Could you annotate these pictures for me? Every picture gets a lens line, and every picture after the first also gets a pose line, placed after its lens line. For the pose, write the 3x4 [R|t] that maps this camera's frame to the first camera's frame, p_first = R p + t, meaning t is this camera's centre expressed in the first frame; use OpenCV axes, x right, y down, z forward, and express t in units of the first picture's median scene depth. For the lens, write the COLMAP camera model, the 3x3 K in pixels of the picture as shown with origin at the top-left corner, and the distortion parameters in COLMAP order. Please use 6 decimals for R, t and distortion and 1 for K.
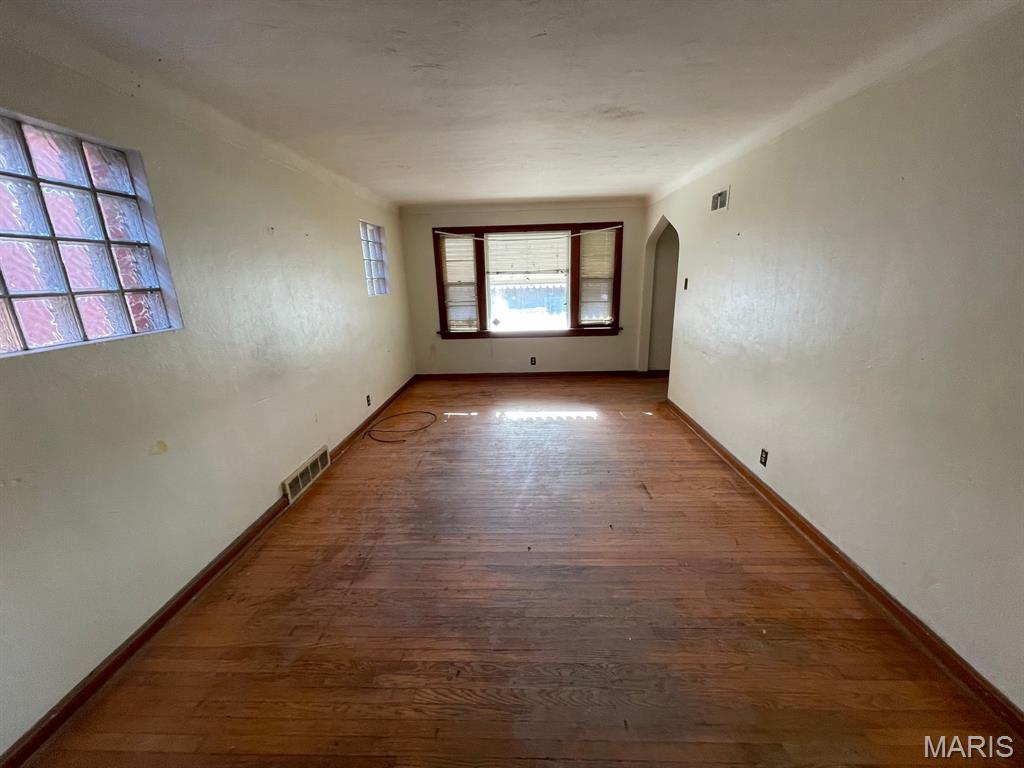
lens RADIAL K [[409.4, 0, 510.2], [0, 409.4, 389.6], [0, 0, 1]] dist [-0.002175, 0.000739]
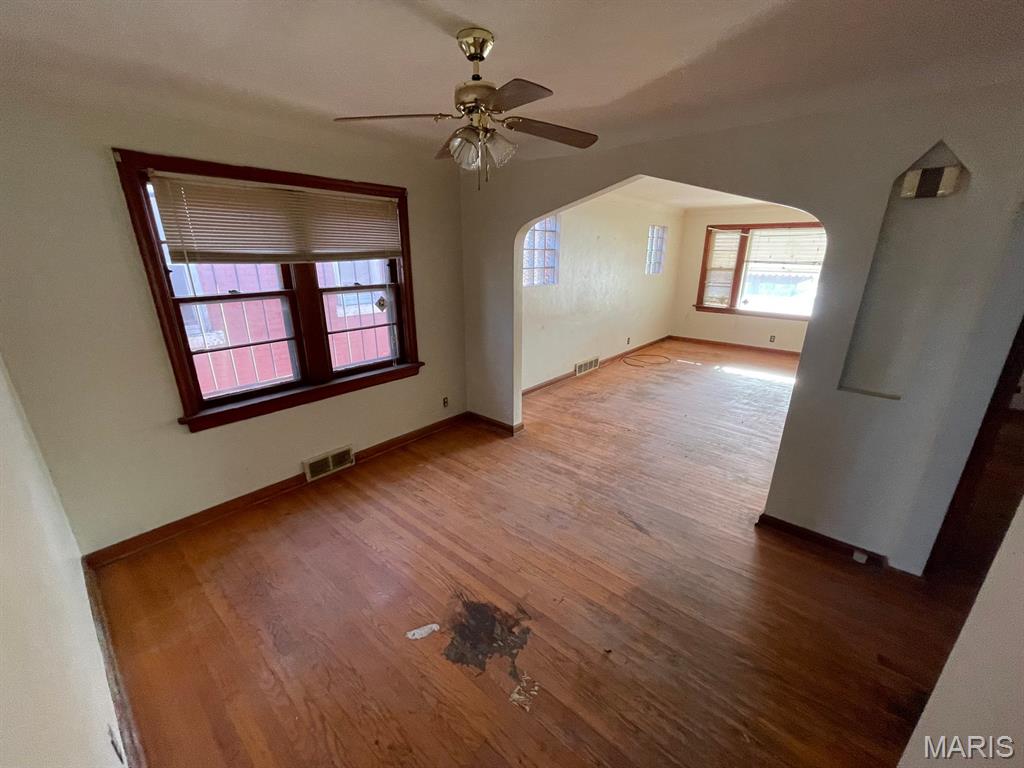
lens RADIAL K [[409.4, 0, 503.7], [0, 409.4, 384.3], [0, 0, 1]] dist [-0.002175, 0.000739]
pose [[0.769265, 0.224784, -0.598083, 0.214708], [-0.198847, 0.973811, 0.110237, 0.090864], [0.607200, 0.034126, 0.793816, -0.437048]]
